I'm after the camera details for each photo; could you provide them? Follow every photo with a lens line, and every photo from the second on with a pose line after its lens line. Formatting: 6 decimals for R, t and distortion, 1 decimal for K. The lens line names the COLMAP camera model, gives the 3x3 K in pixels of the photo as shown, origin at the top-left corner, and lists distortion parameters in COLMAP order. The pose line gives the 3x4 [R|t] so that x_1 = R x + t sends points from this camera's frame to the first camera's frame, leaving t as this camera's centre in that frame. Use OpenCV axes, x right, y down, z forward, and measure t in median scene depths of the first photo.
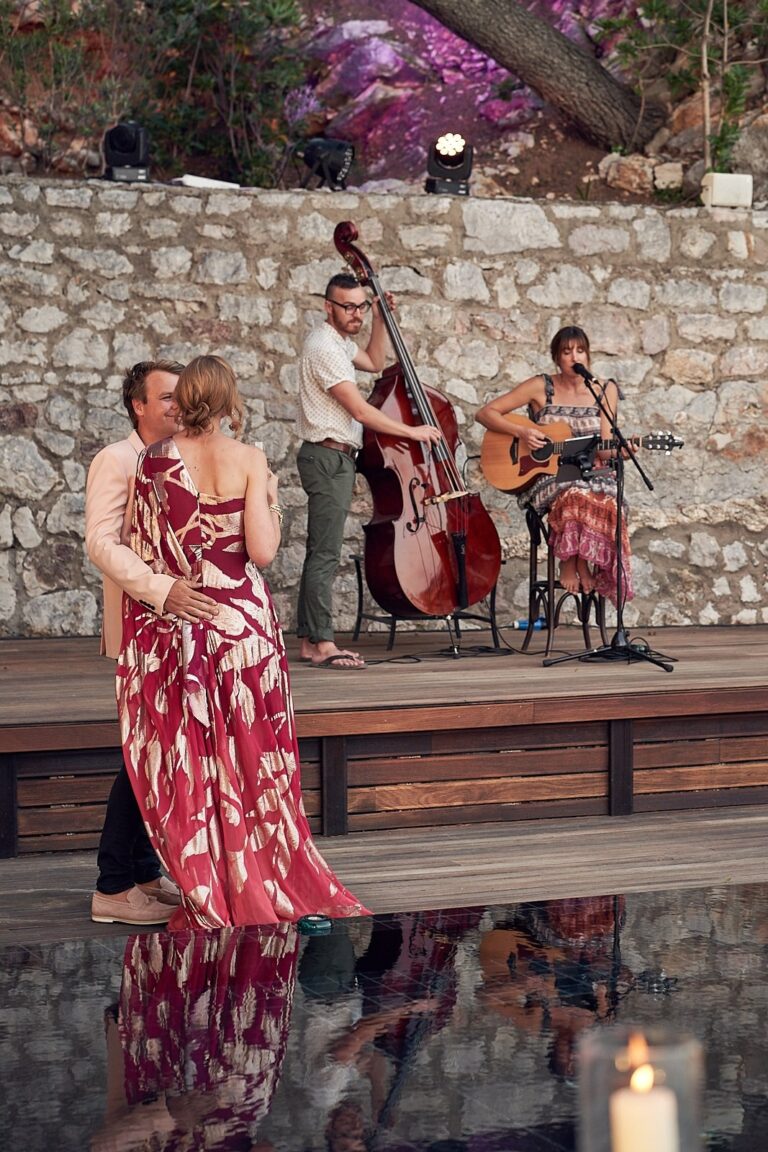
lens RADIAL K [[2725.8, 0, 384.0], [0, 2725.8, 576.0], [0, 0, 1]] dist [-0.067857, 0.204431]
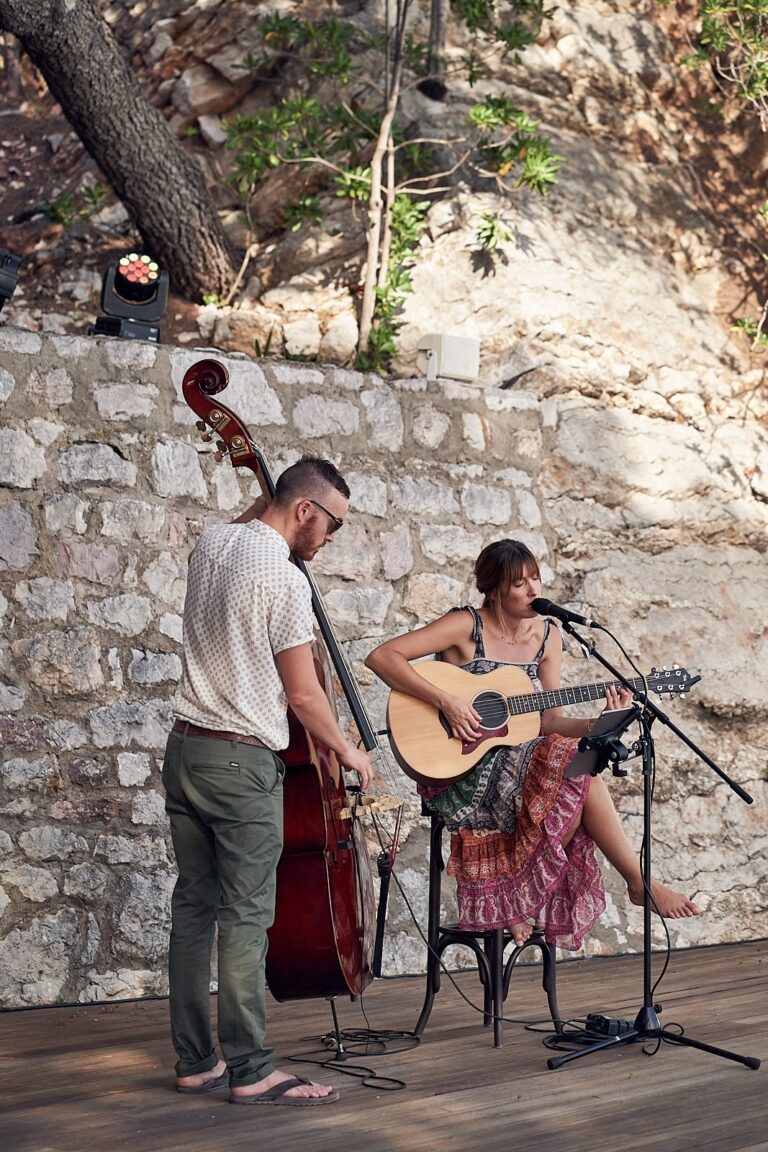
lens RADIAL K [[2725.8, 0, 384.0], [0, 2725.8, 576.0], [0, 0, 1]] dist [-0.067857, 0.204431]
pose [[0.906456, 0.014782, 0.422041, -0.203612], [0.019505, 0.996855, -0.076808, -0.028115], [-0.421850, 0.077855, 0.903317, 0.360872]]
